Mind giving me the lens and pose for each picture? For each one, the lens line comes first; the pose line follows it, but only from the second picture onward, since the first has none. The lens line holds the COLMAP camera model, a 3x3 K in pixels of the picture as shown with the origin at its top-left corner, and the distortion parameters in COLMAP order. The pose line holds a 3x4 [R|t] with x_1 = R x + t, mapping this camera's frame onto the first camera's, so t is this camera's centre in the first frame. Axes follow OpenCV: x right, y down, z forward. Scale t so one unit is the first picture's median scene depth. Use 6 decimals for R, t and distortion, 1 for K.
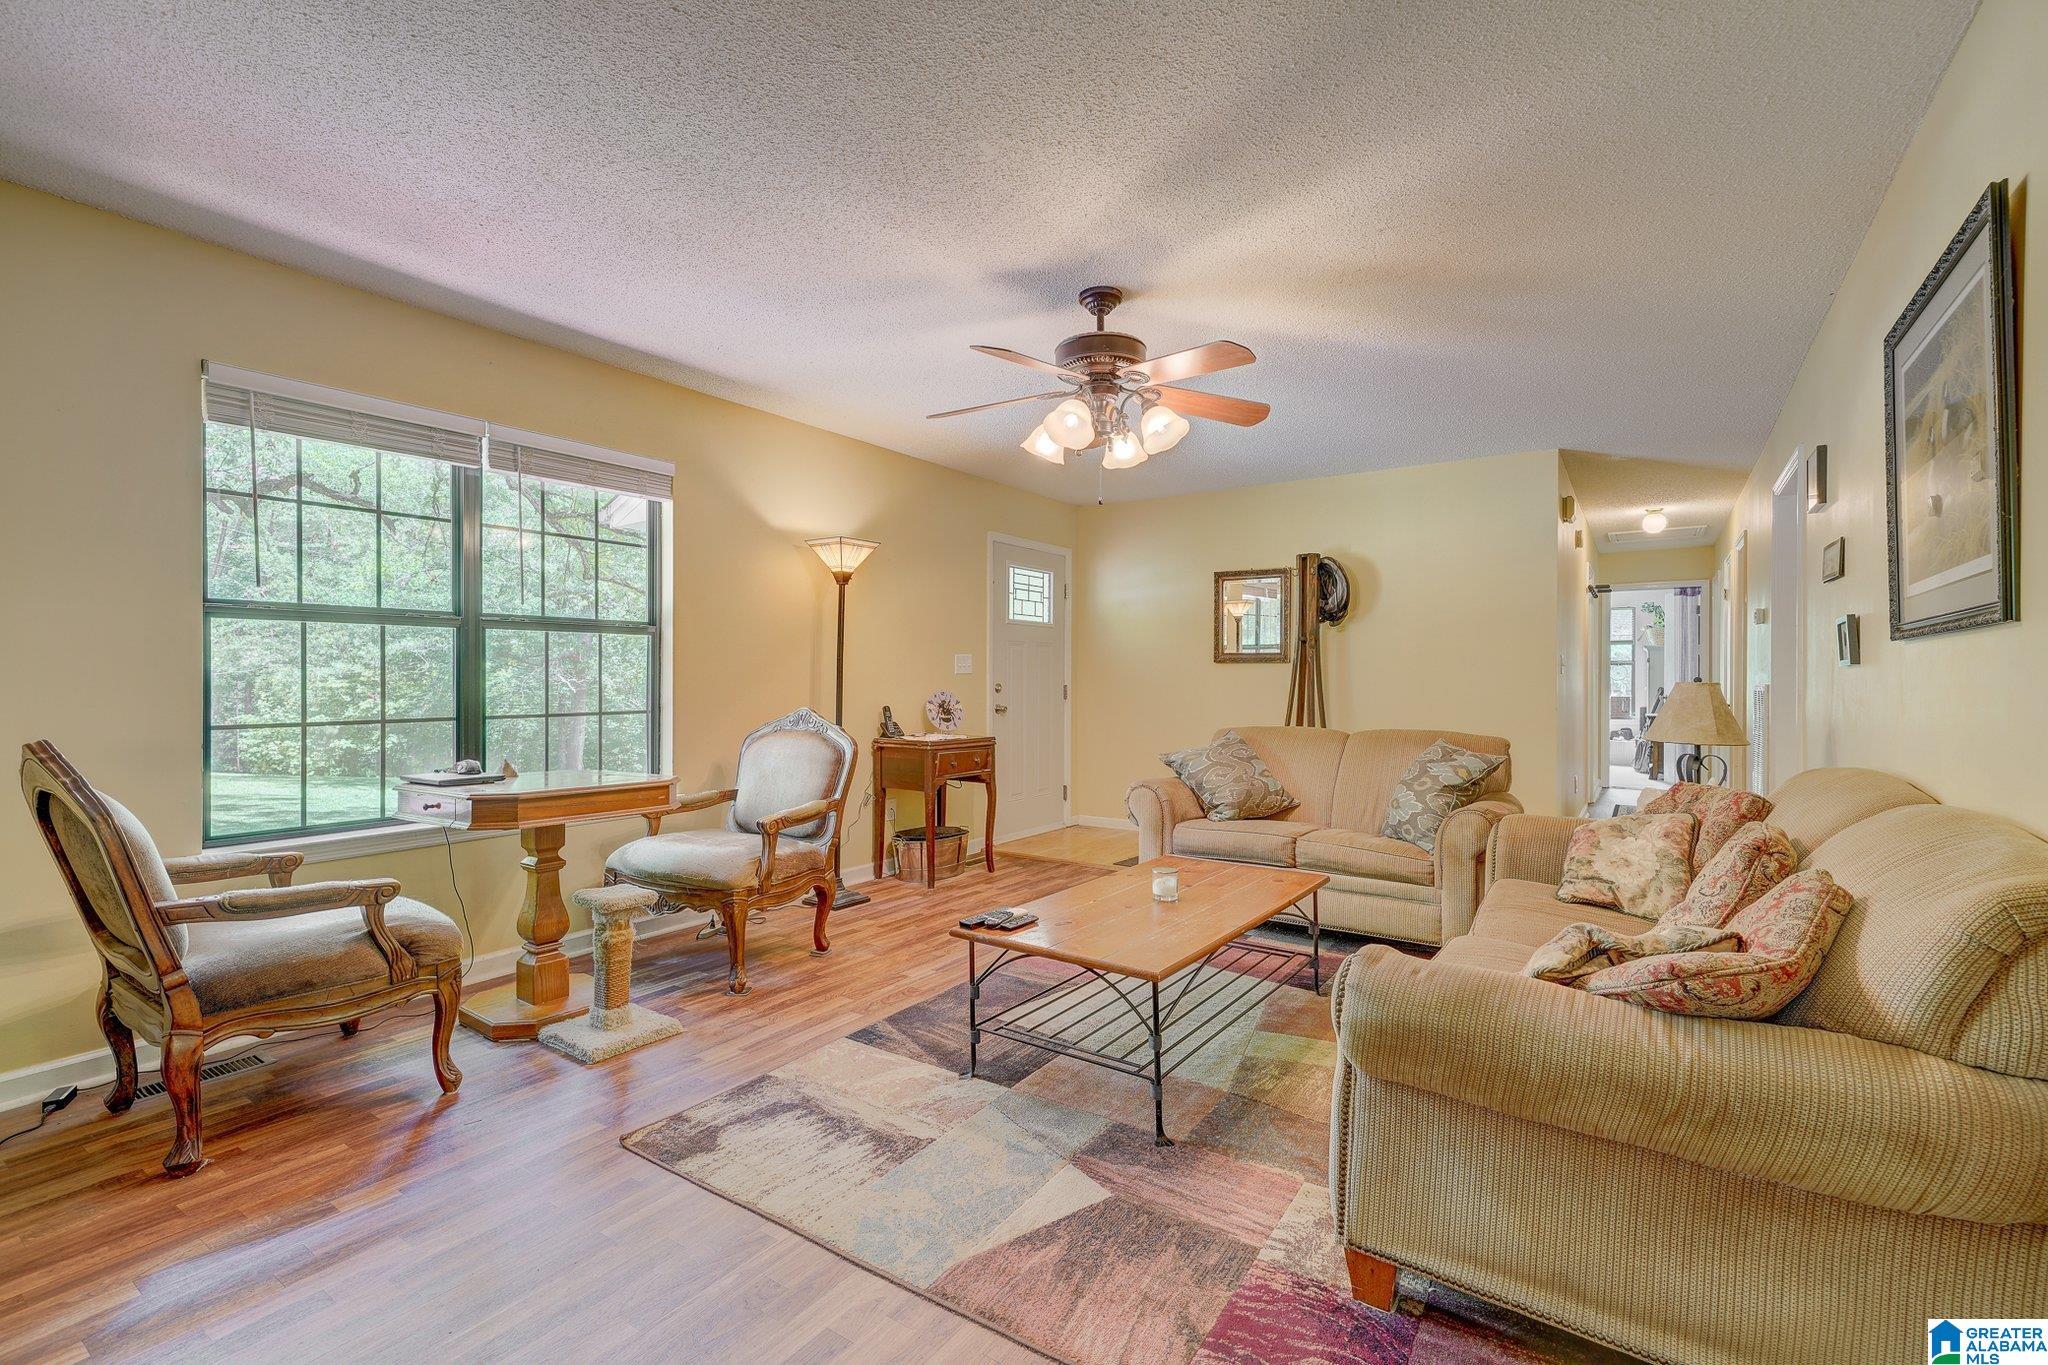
lens RADIAL K [[916.7, 0, 1024.1], [0, 916.7, 677.0], [0, 0, 1]] dist [0.000244, 0.000010]
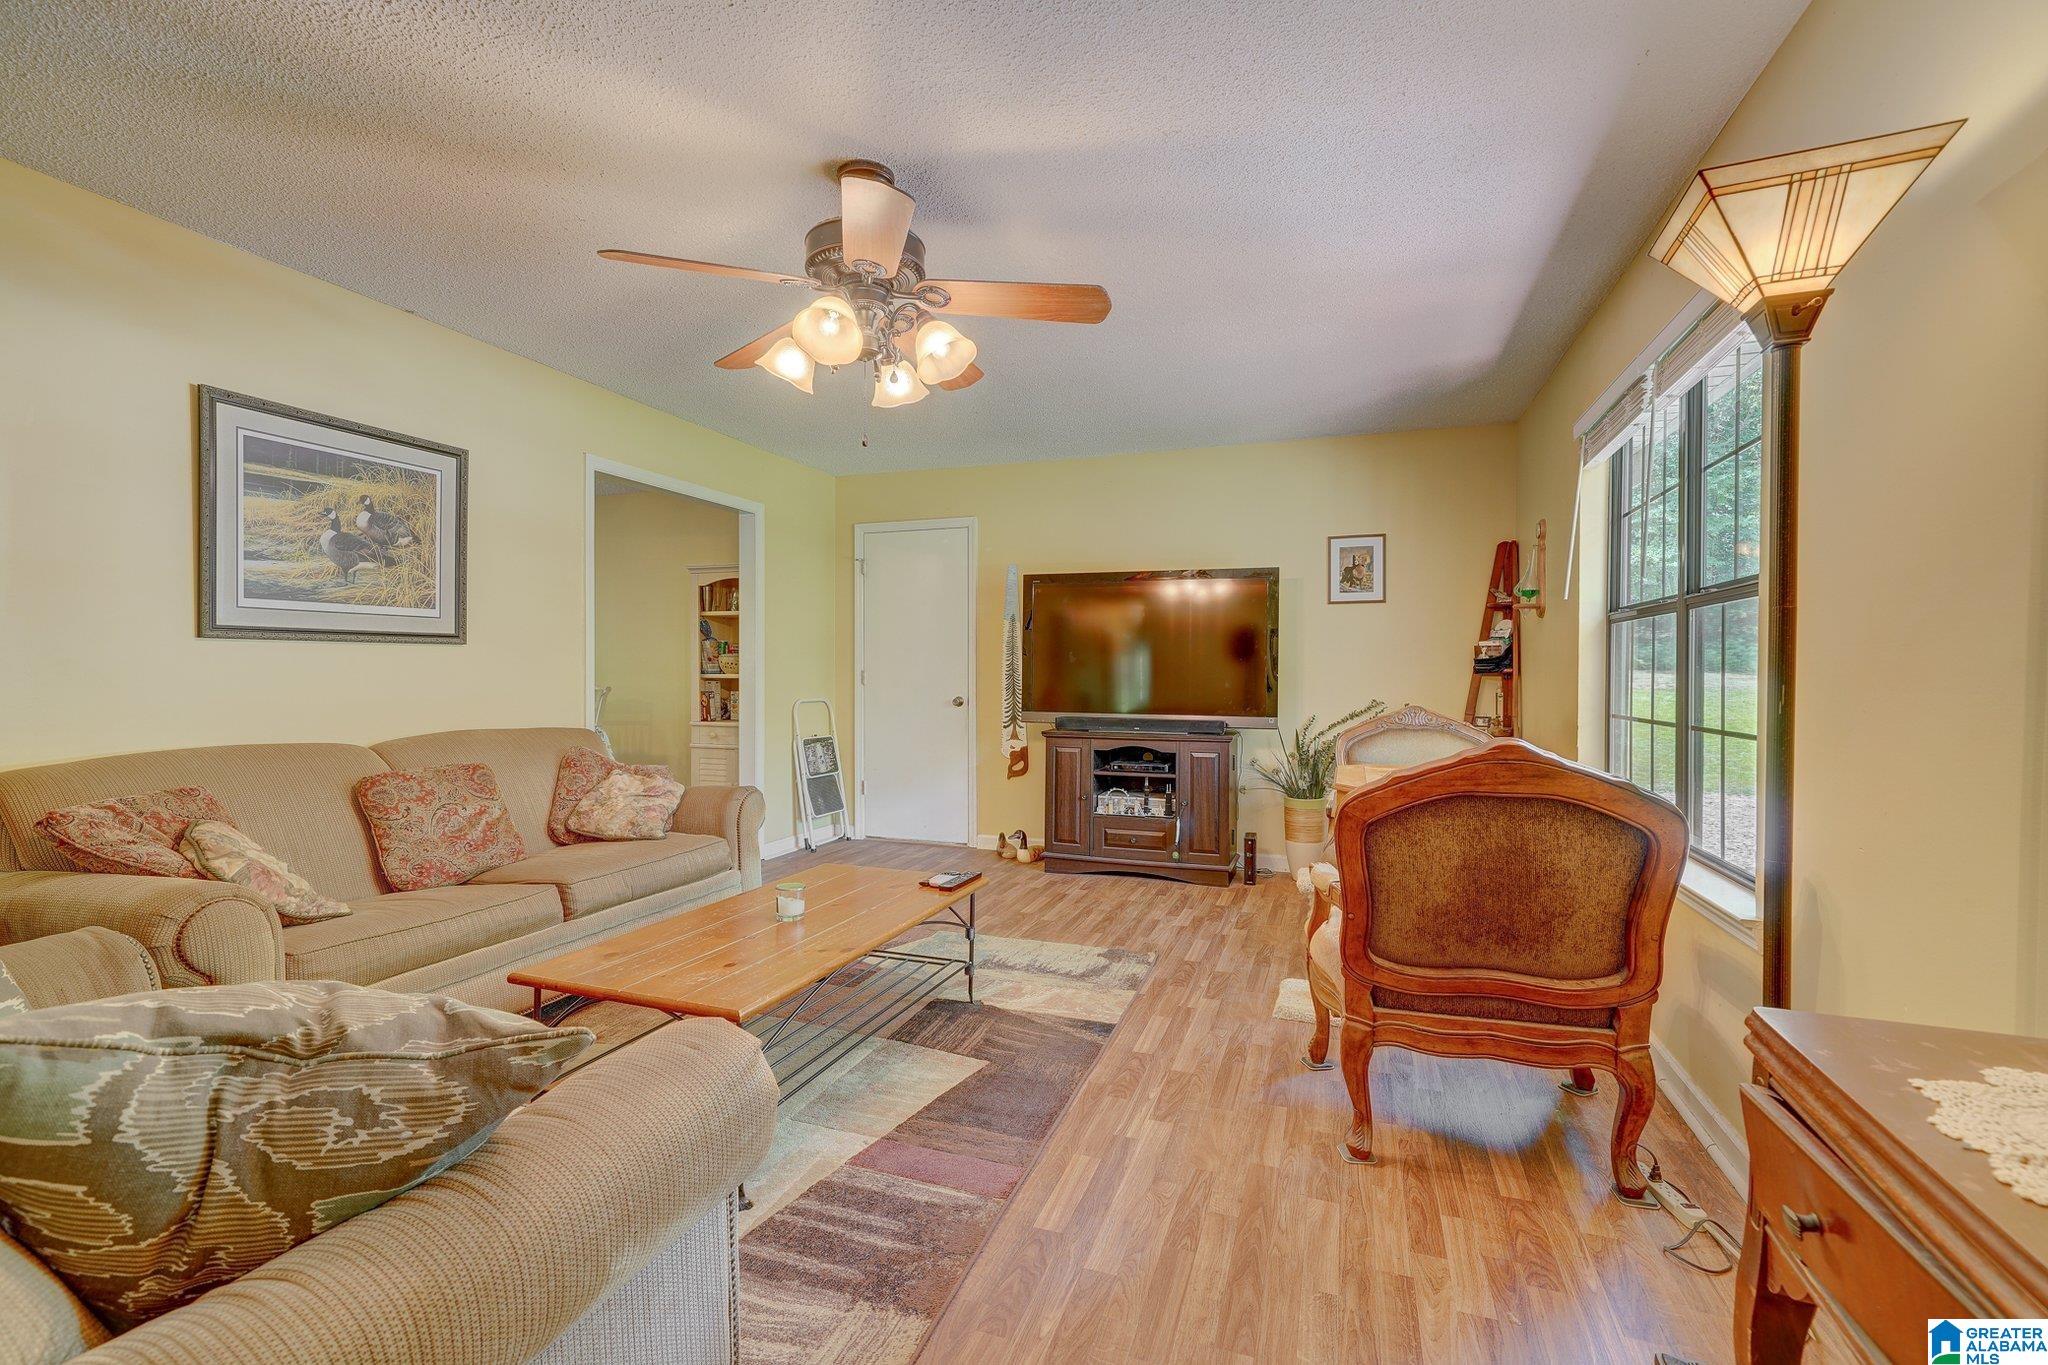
lens RADIAL K [[916.7, 0, 1022.1], [0, 916.7, 678.5], [0, 0, 1]] dist [0.000244, 0.000010]
pose [[-0.966668, -0.009272, -0.255865, 0.159903], [-0.013322, 0.999812, 0.014099, 0.000088], [0.255687, 0.017037, -0.966610, 1.854833]]
